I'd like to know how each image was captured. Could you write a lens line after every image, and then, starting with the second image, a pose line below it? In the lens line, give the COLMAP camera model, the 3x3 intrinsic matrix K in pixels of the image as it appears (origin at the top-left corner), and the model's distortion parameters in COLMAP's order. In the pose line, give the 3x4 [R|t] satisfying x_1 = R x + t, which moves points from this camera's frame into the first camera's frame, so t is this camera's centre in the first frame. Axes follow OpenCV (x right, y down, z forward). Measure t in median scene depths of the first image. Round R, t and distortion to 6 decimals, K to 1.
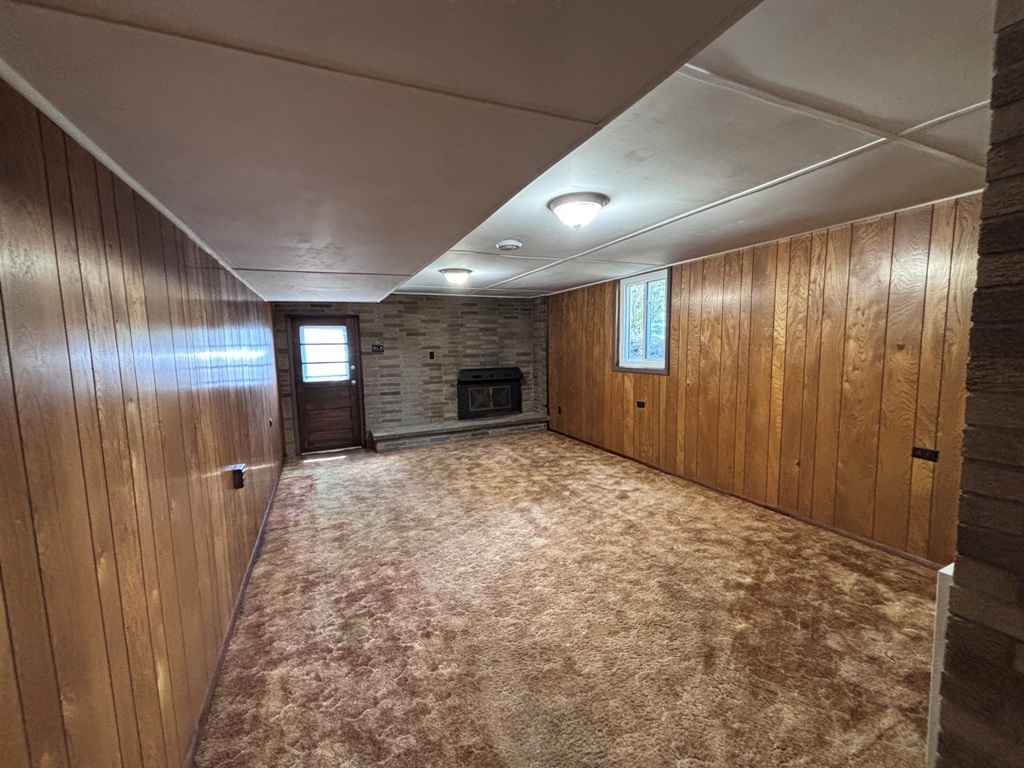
lens RADIAL K [[412.7, 0, 519.8], [0, 412.7, 384.5], [0, 0, 1]] dist [0.006238, -0.000953]
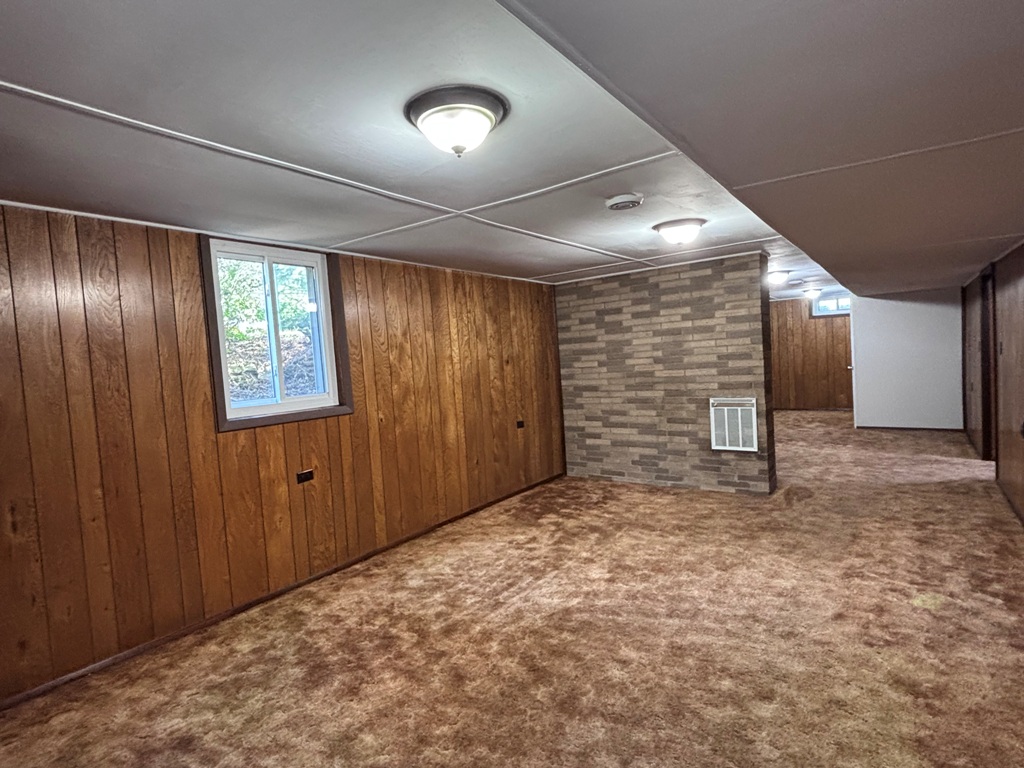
lens RADIAL K [[543.8, 0, 506.1], [0, 543.8, 381.4], [0, 0, 1]] dist [-0.007013, -0.003343]
pose [[-0.498549, 0.008438, 0.866821, -0.360865], [0.143817, 0.986900, 0.073109, -0.069565], [-0.854848, 0.161112, -0.493231, 0.829227]]
